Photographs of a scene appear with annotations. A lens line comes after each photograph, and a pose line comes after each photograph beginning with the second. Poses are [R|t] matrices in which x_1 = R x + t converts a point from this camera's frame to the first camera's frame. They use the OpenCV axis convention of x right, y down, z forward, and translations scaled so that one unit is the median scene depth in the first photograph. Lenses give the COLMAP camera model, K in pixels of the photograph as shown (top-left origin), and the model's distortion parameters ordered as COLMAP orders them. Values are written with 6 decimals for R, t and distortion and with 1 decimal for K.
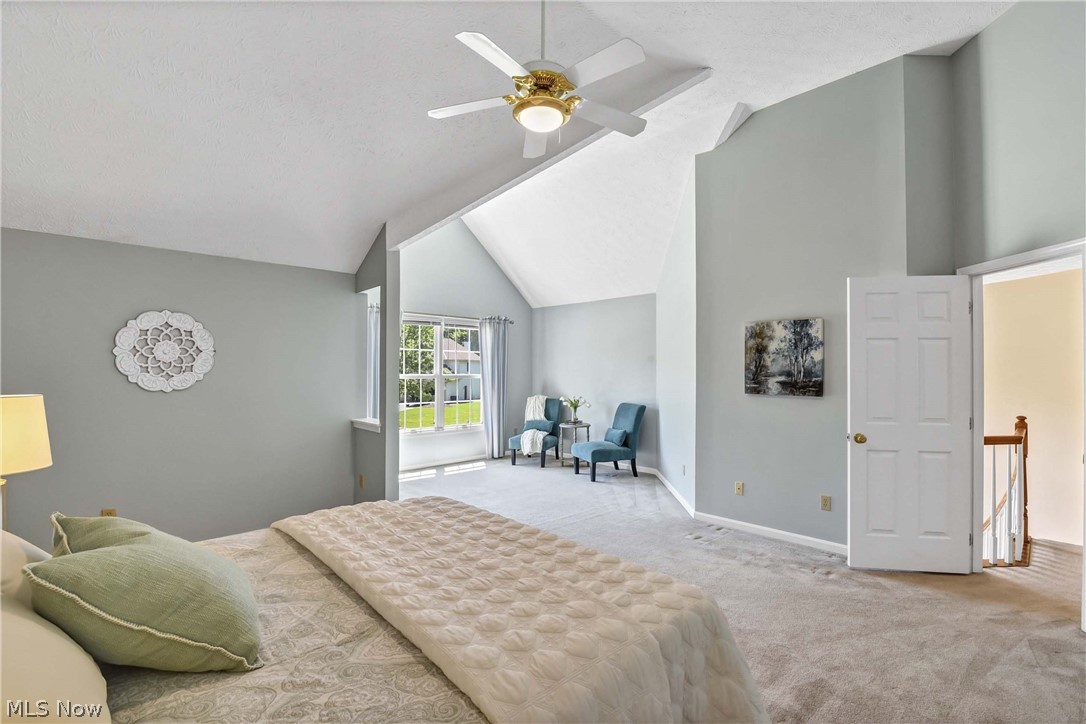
lens RADIAL K [[491.6, 0, 543.1], [0, 491.6, 359.9], [0, 0, 1]] dist [-0.000401, -0.011130]
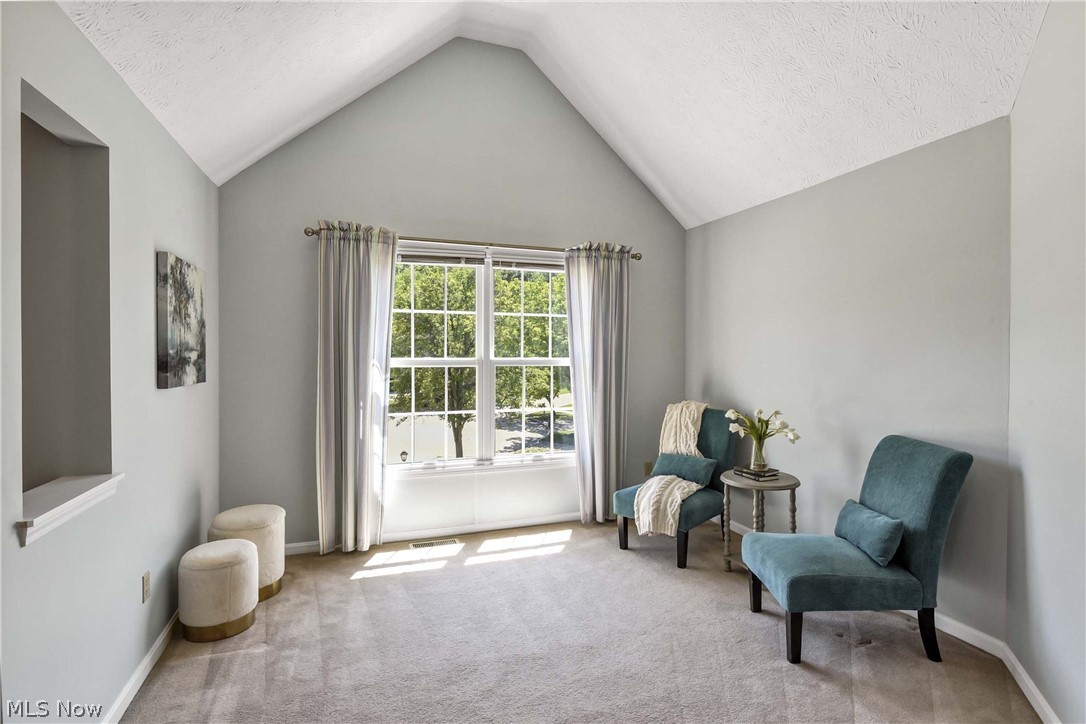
lens RADIAL K [[530.2, 0, 549.8], [0, 530.2, 357.7], [0, 0, 1]] dist [-0.002421, -0.000368]
pose [[0.917764, 0.003231, -0.397113, 0.079572], [0.009068, 0.999536, 0.029090, 0.013046], [0.397022, -0.030299, 0.917309, 0.510058]]
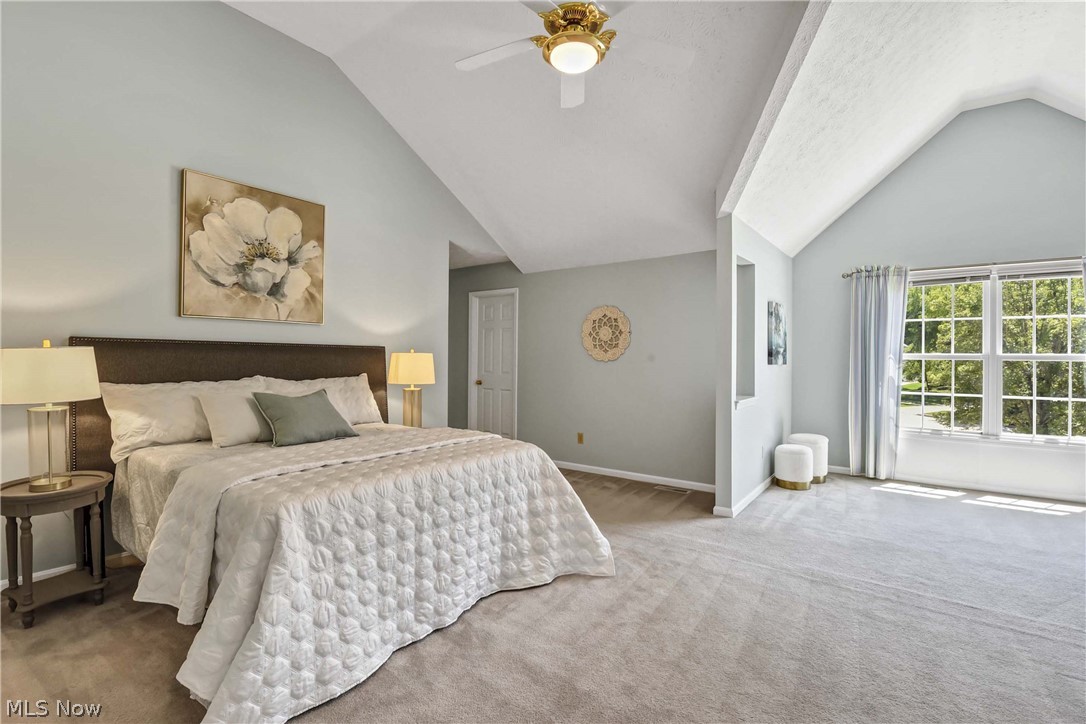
lens RADIAL K [[503.8, 0, 545.6], [0, 503.8, 356.6], [0, 0, 1]] dist [0.002792, -0.011517]
pose [[0.173912, -0.002814, -0.984757, 0.352683], [0.014298, 0.999898, -0.000332, 0.025161], [0.984657, -0.014022, 0.173935, 0.293283]]
